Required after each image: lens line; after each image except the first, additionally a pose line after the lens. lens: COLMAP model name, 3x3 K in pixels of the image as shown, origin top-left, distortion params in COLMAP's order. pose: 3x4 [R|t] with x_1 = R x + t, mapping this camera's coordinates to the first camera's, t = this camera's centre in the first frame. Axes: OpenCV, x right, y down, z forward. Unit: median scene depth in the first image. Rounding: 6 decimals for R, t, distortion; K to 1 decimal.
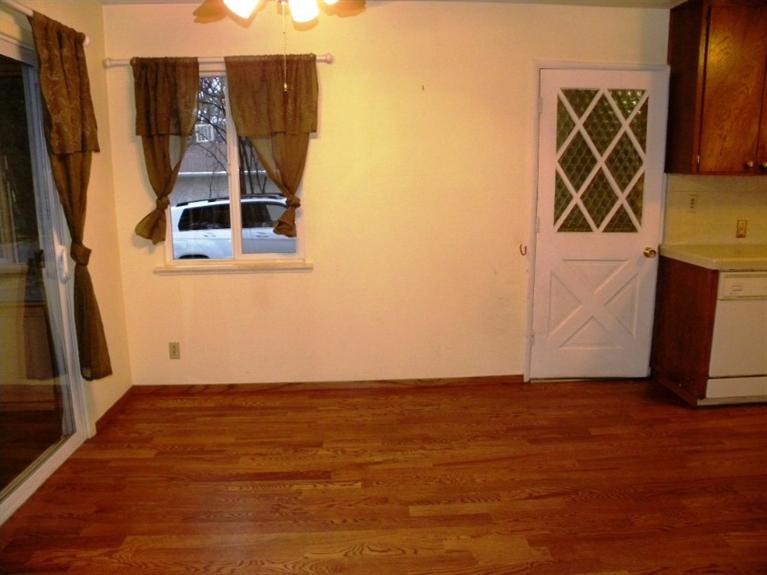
lens RADIAL K [[578.2, 0, 385.6], [0, 578.2, 285.7], [0, 0, 1]] dist [-0.157563, 0.095605]
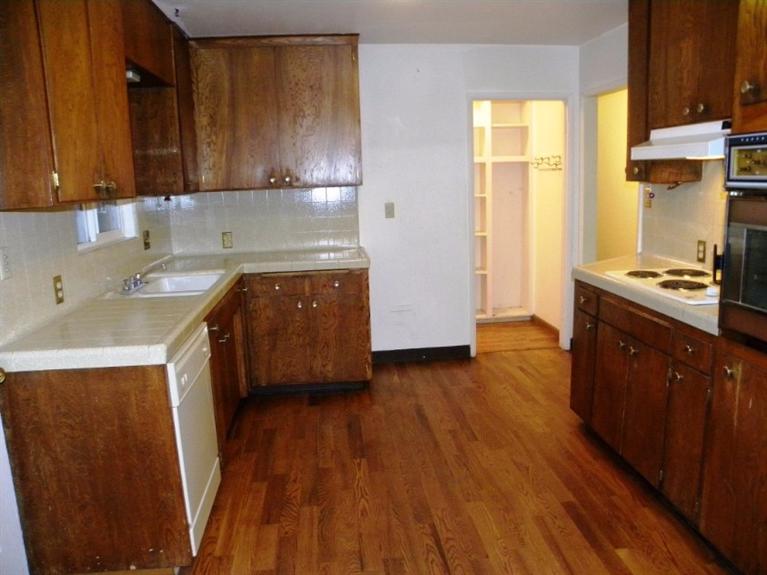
lens RADIAL K [[578.2, 0, 385.6], [0, 578.2, 285.7], [0, 0, 1]] dist [-0.157563, 0.095605]
pose [[-0.041457, -0.173255, 0.984004, 0.008777], [0.227426, 0.957362, 0.178146, -0.150161], [-0.972913, 0.231173, -0.000287, 0.700289]]
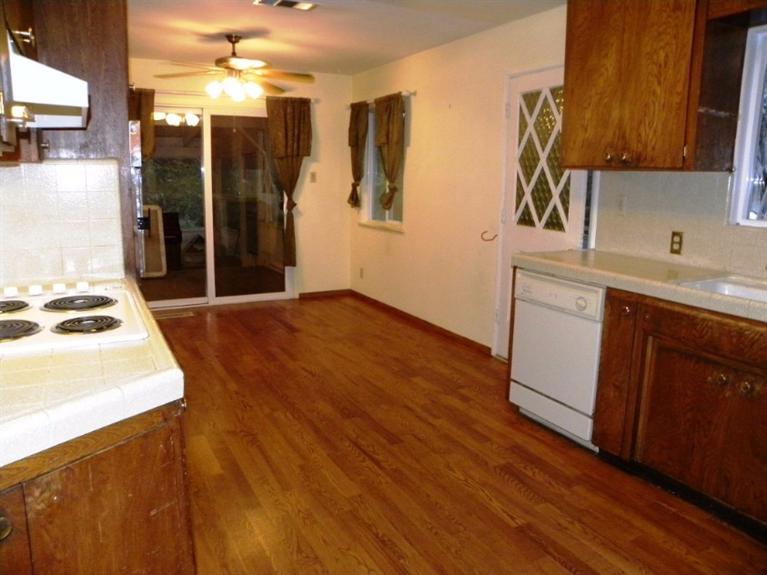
lens RADIAL K [[578.2, 0, 385.6], [0, 578.2, 285.7], [0, 0, 1]] dist [-0.157563, 0.095605]
pose [[0.413230, 0.182577, -0.892136, 1.309899], [-0.193824, 0.974880, 0.109733, -0.056955], [0.889760, 0.127573, 0.438238, 0.337846]]
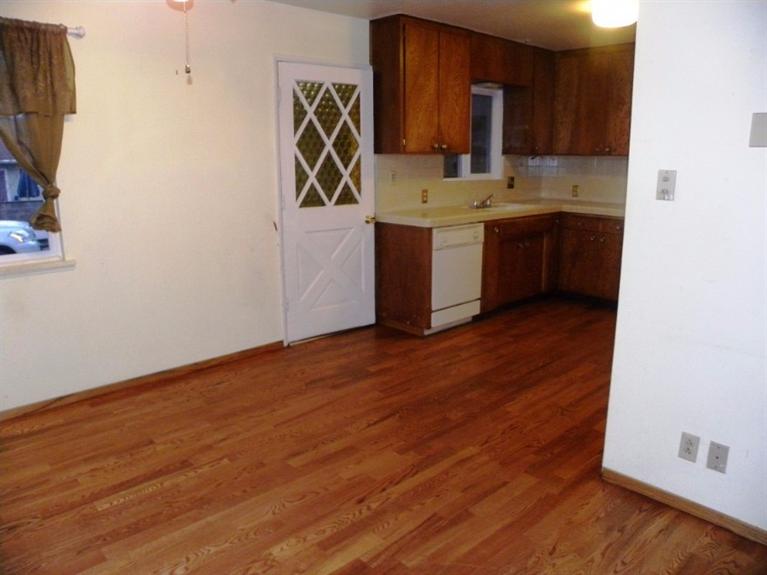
lens RADIAL K [[578.2, 0, 385.6], [0, 578.2, 285.7], [0, 0, 1]] dist [-0.157563, 0.095605]
pose [[0.769104, -0.135827, 0.624524, -0.323722], [0.122299, 0.990377, 0.064784, 0.005677], [-0.627314, 0.026553, 0.778314, 0.015144]]
